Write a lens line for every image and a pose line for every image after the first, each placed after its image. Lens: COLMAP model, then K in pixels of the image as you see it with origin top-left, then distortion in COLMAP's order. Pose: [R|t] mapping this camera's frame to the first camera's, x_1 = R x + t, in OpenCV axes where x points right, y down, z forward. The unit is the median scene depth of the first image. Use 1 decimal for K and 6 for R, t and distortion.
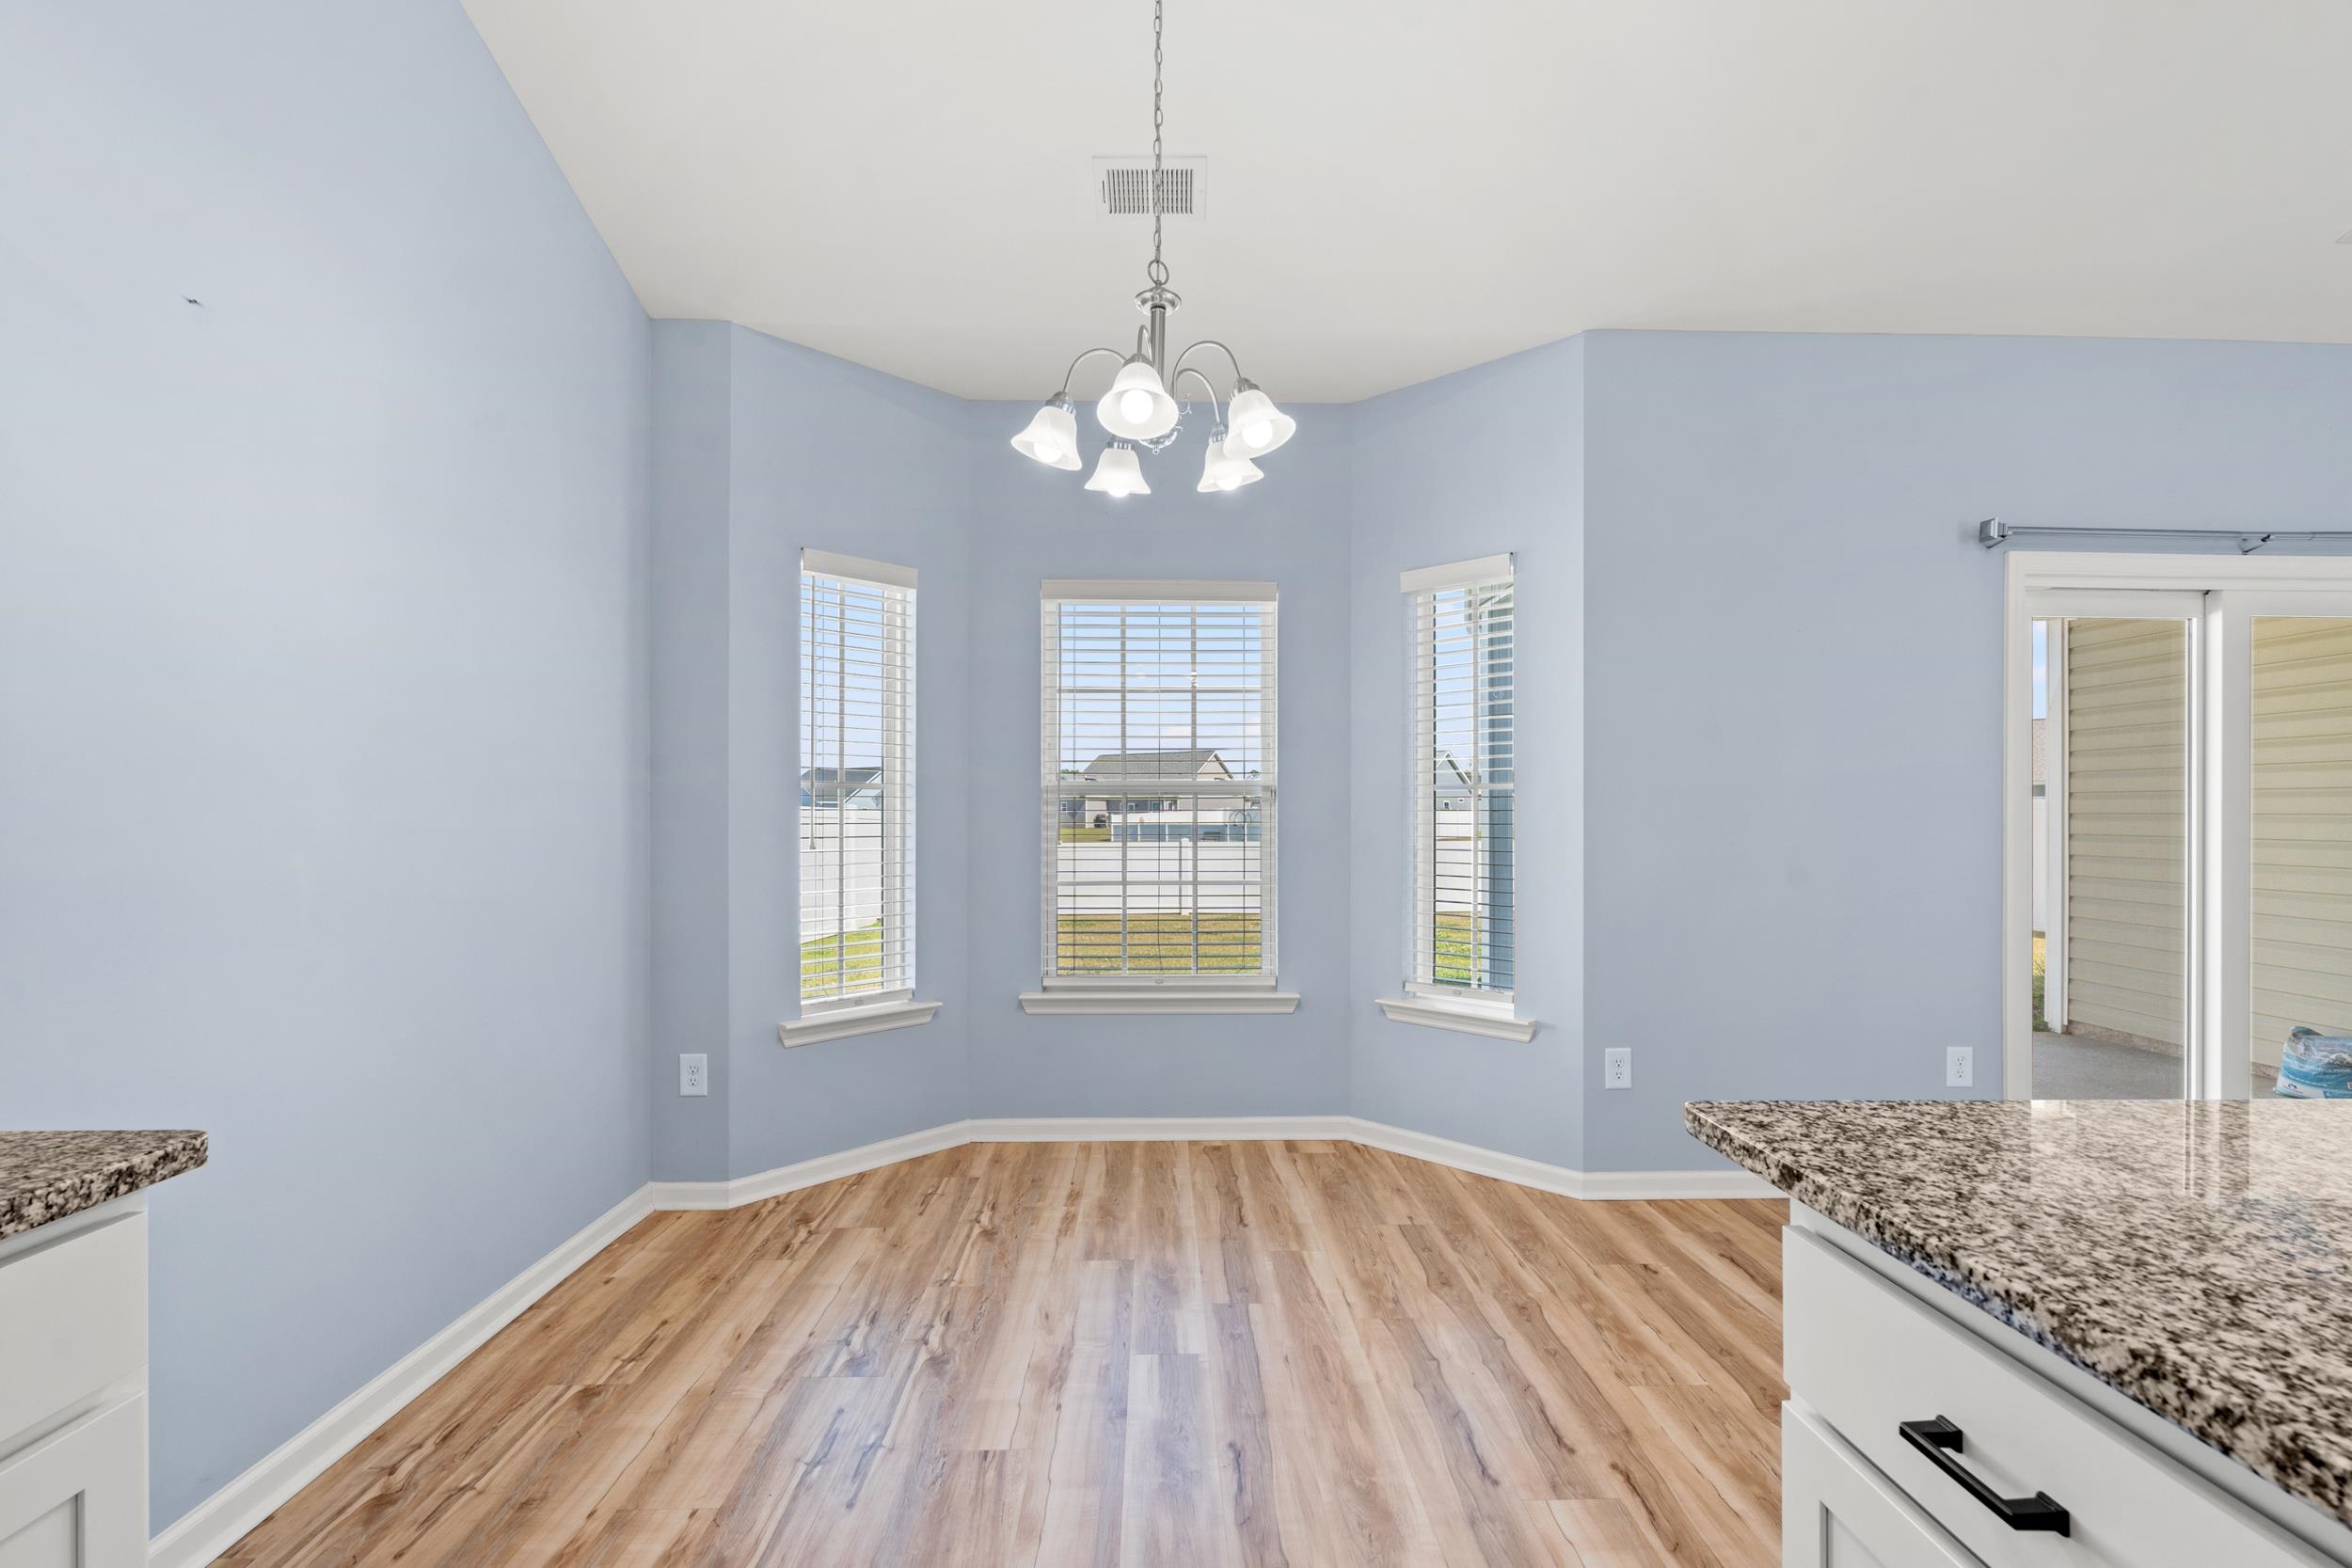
lens RADIAL K [[1036.2, 0, 1178.6], [0, 1036.2, 822.0], [0, 0, 1]] dist [-0.002796, -0.000963]
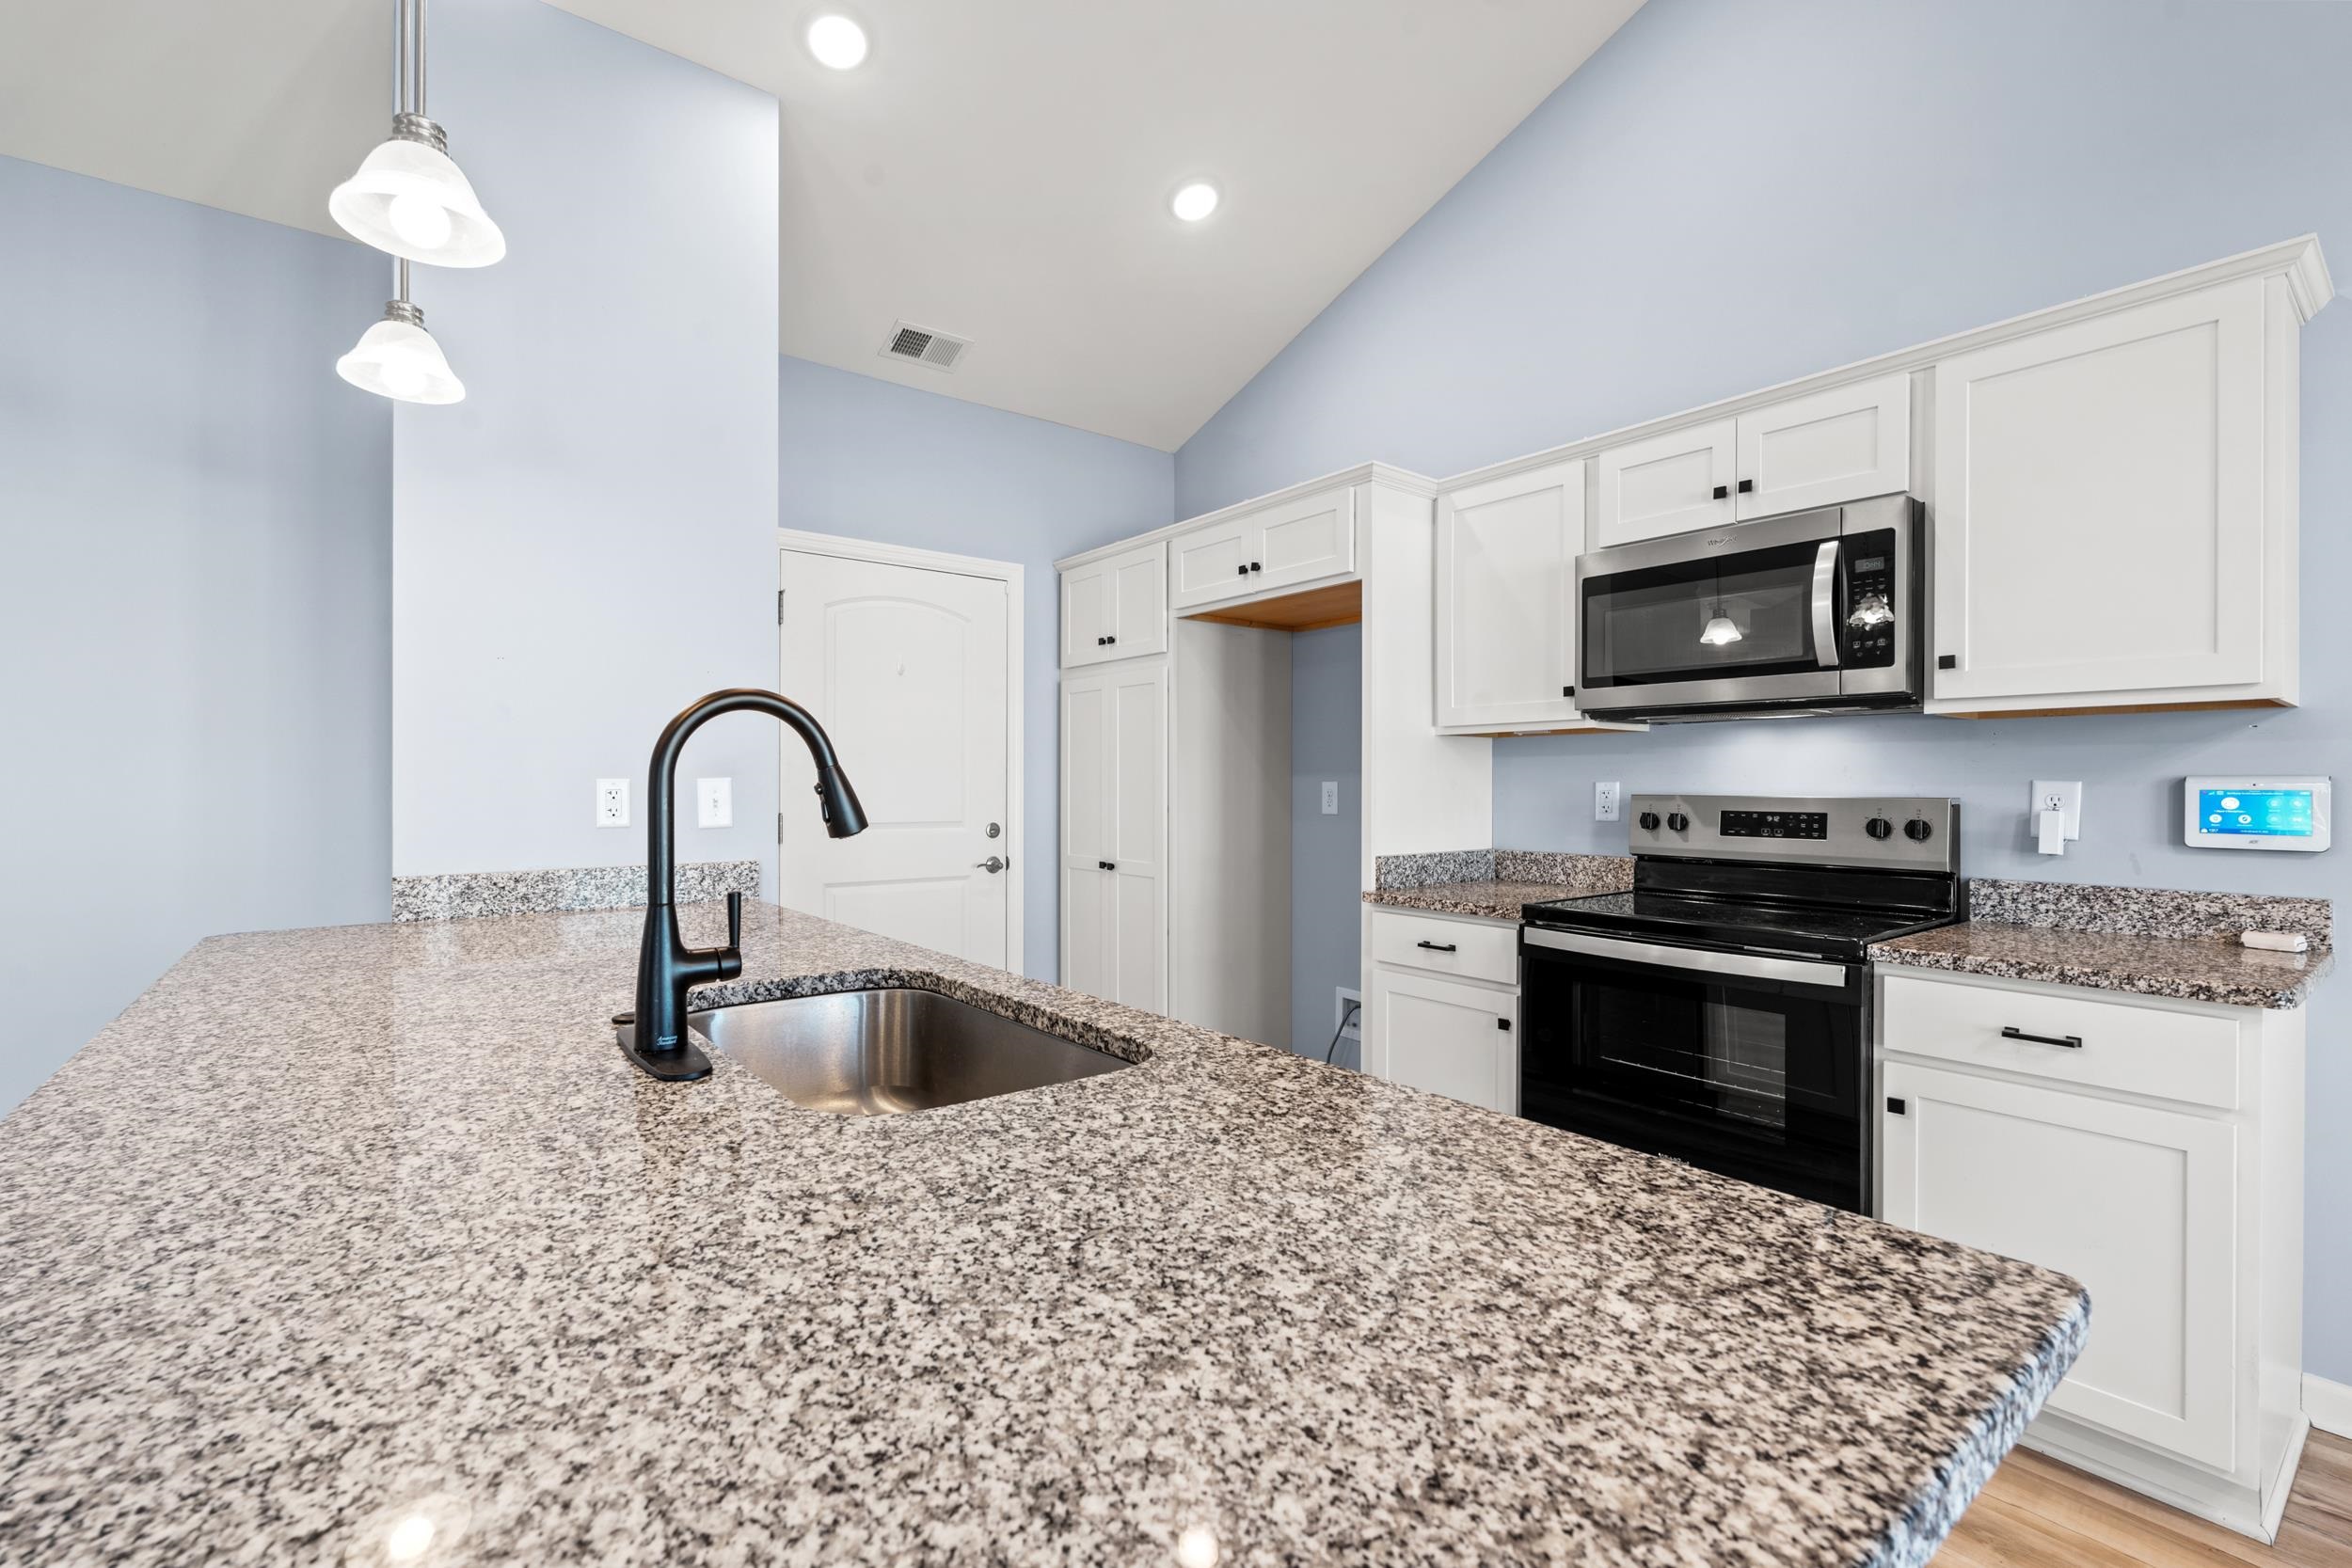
lens RADIAL K [[1029.9, 0, 1182.7], [0, 1029.9, 785.6], [0, 0, 1]] dist [-0.006664, -0.000309]
pose [[-0.801961, -0.003060, -0.597368, 1.539796], [-0.005913, 0.999979, 0.002817, -0.005171], [0.597346, 0.005791, -0.801962, 1.441672]]
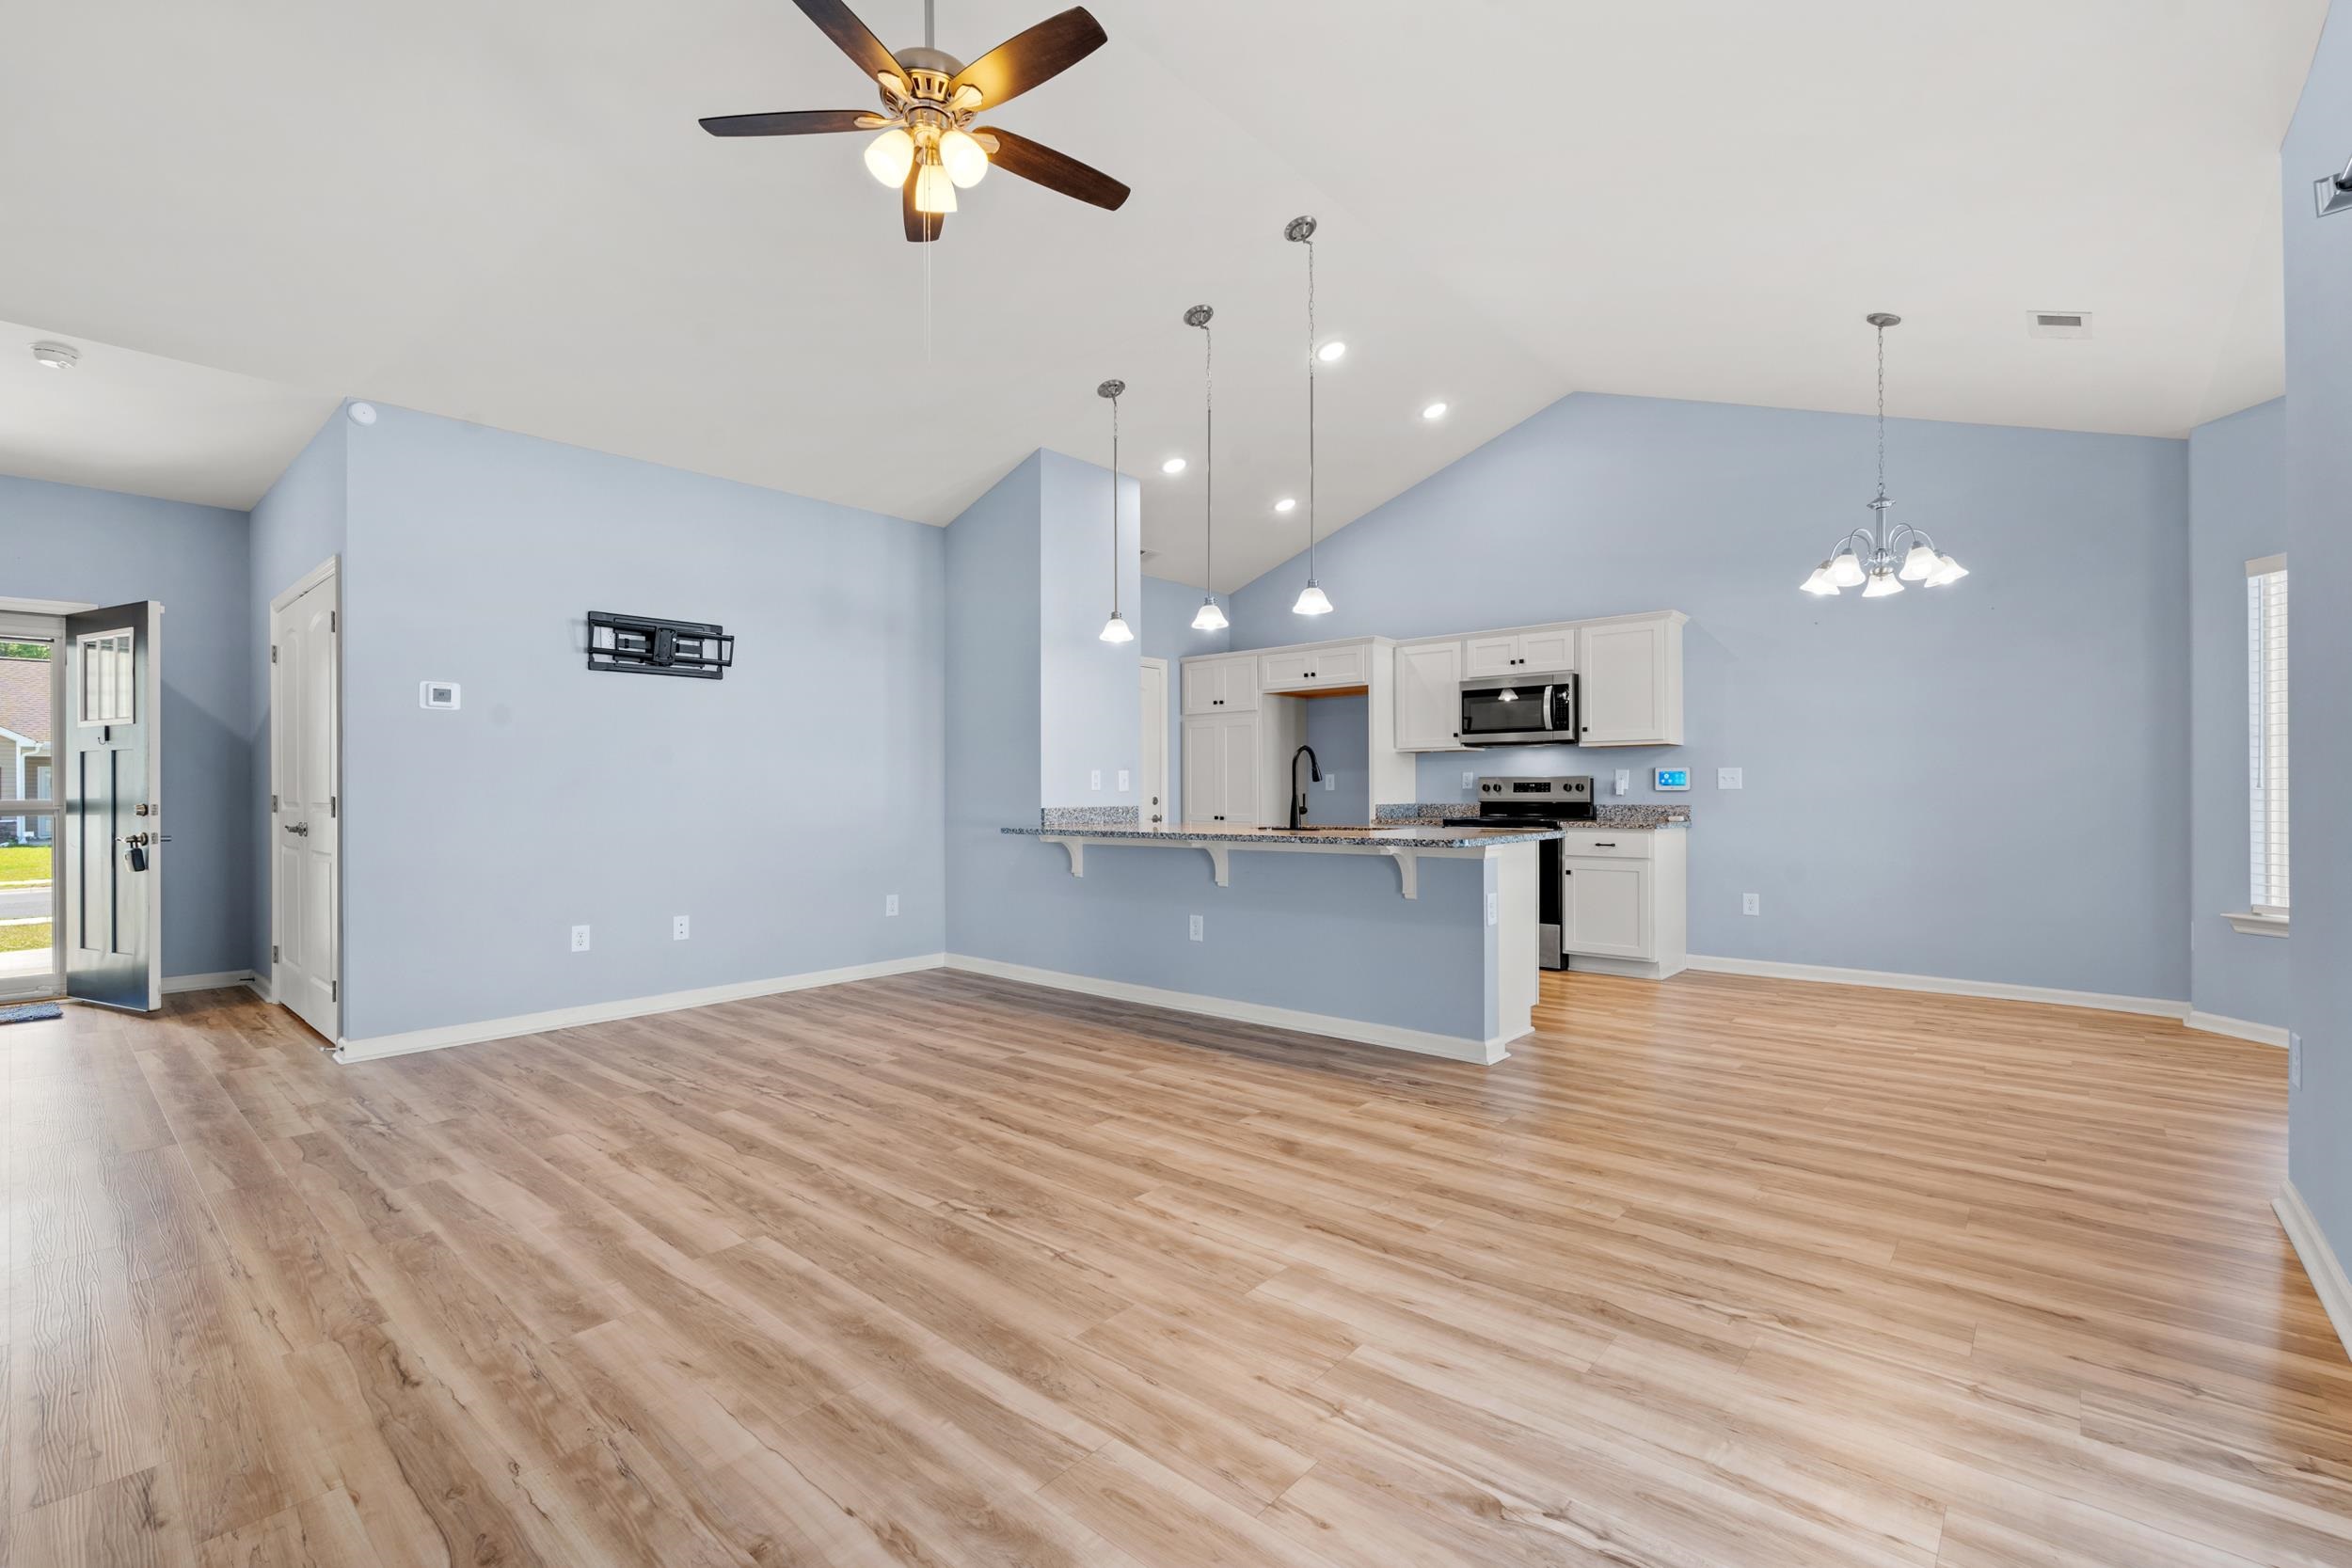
lens RADIAL K [[1029.9, 0, 1182.7], [0, 1029.9, 785.6], [0, 0, 1]] dist [-0.006664, -0.000309]
pose [[-0.676179, -0.002976, -0.736731, 5.947926], [-0.000048, 0.999992, -0.003996, 0.124440], [0.736737, -0.002666, -0.676174, 3.408357]]
